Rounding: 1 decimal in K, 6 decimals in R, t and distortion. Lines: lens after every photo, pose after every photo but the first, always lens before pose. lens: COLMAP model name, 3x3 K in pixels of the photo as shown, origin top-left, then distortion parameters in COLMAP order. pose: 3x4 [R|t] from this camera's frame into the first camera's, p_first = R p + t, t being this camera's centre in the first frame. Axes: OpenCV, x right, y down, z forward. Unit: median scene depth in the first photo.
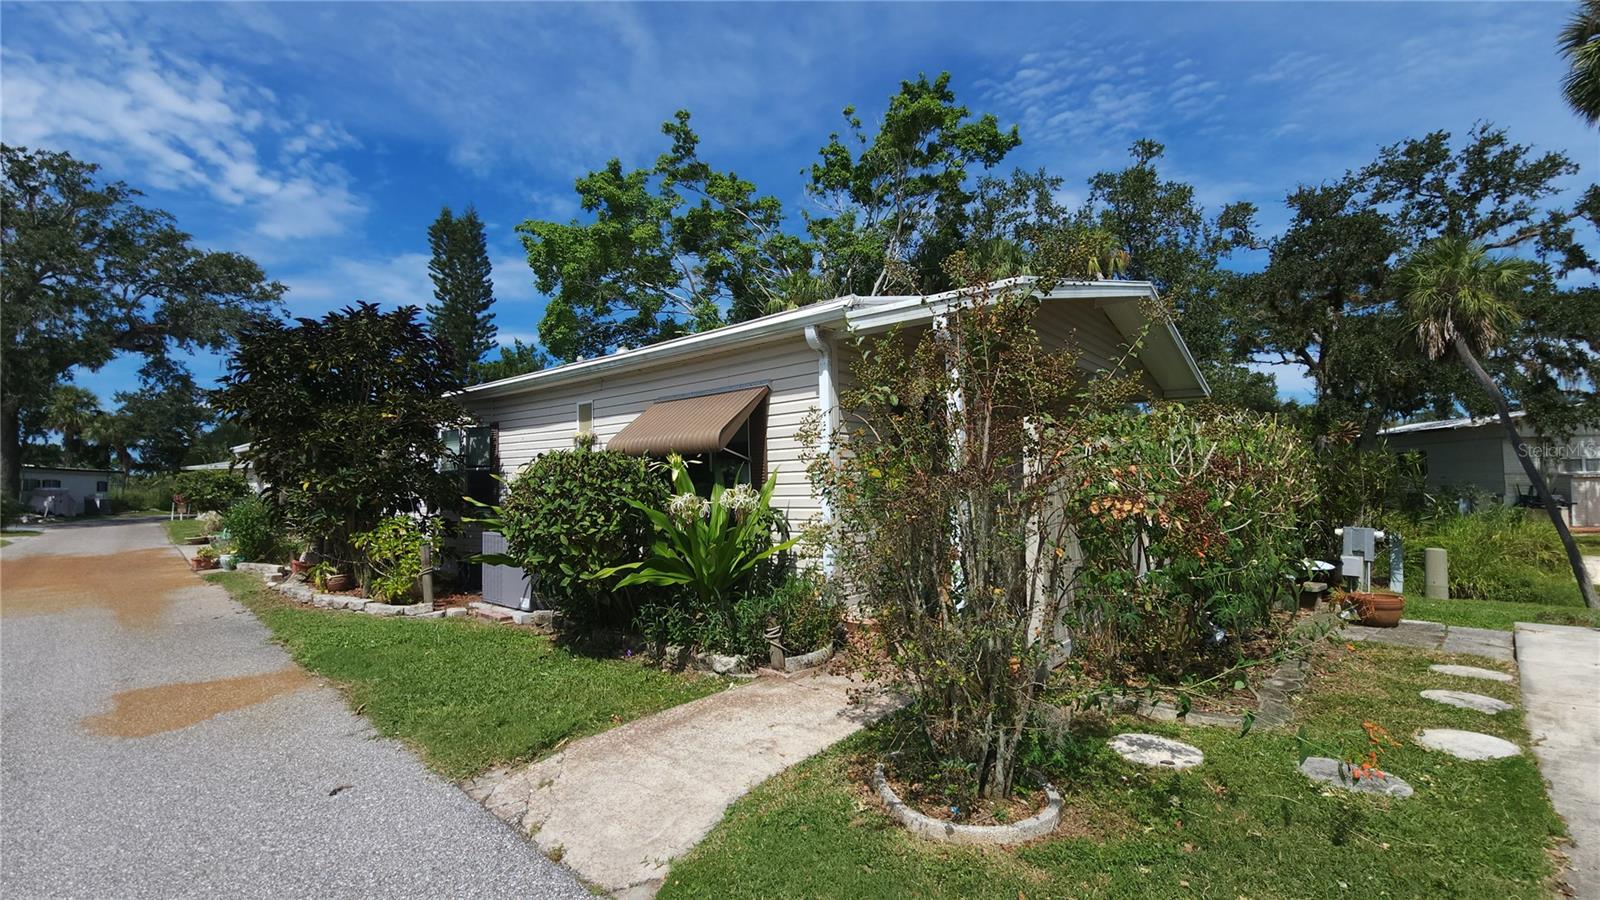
lens RADIAL K [[651.8, 0, 800.0], [0, 651.8, 450.0], [0, 0, 1]] dist [0.009251, -0.010185]
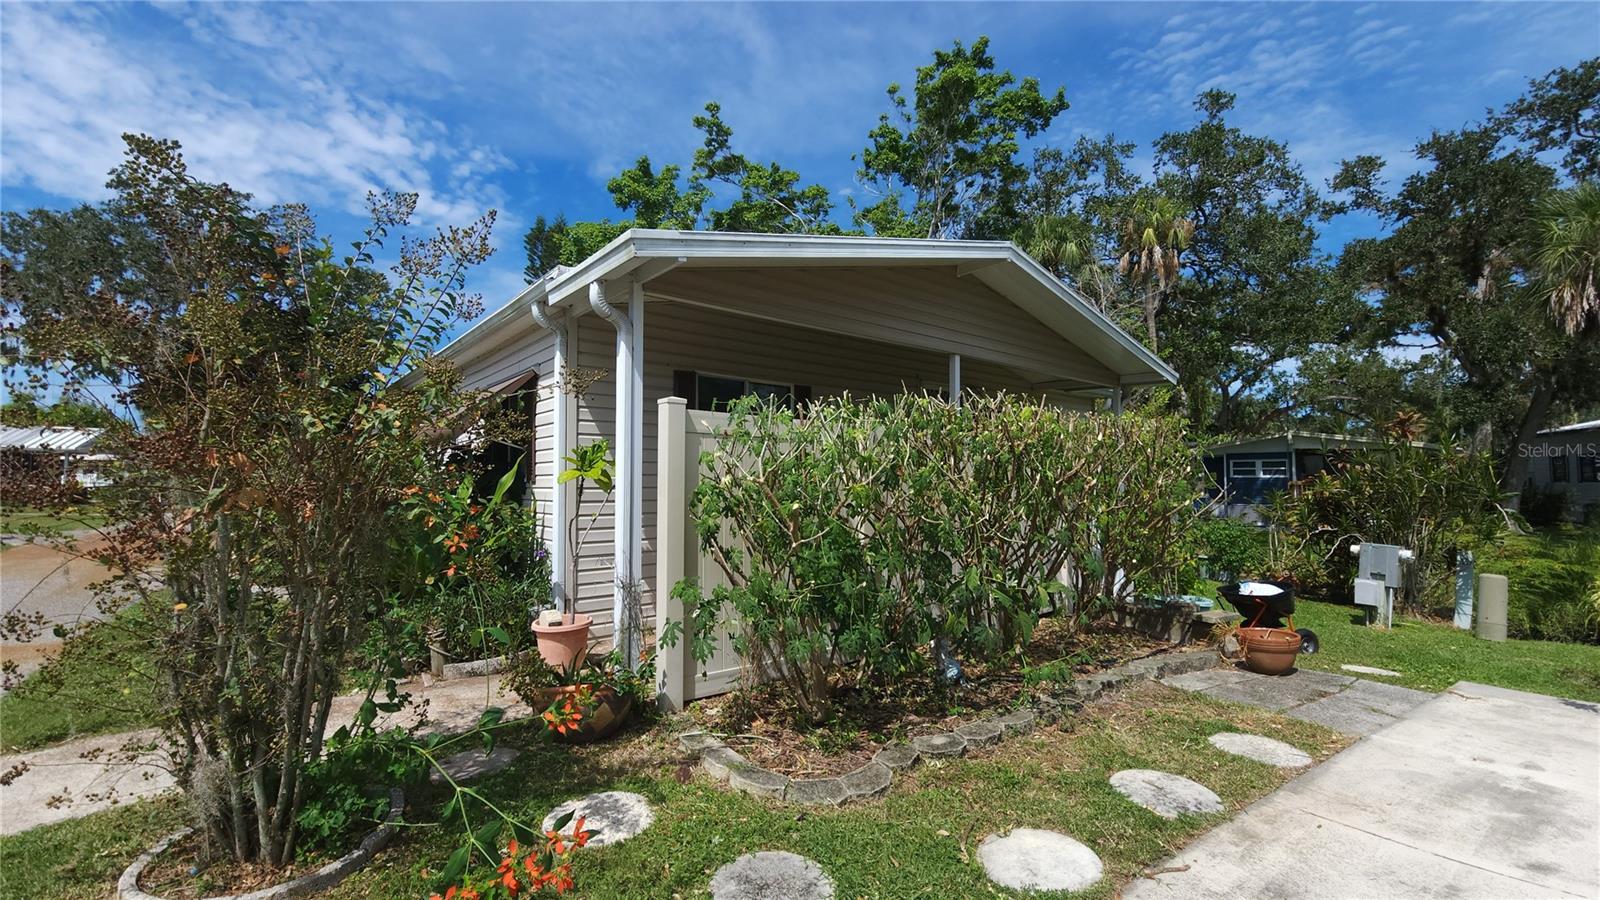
lens RADIAL K [[653.5, 0, 800.0], [0, 653.5, 450.0], [0, 0, 1]] dist [0.001385, 0.000048]
pose [[0.984133, 0.008483, -0.177231, 0.130691], [-0.007497, 0.999952, 0.006234, 0.001914], [0.177275, -0.004806, 0.984150, 0.039481]]
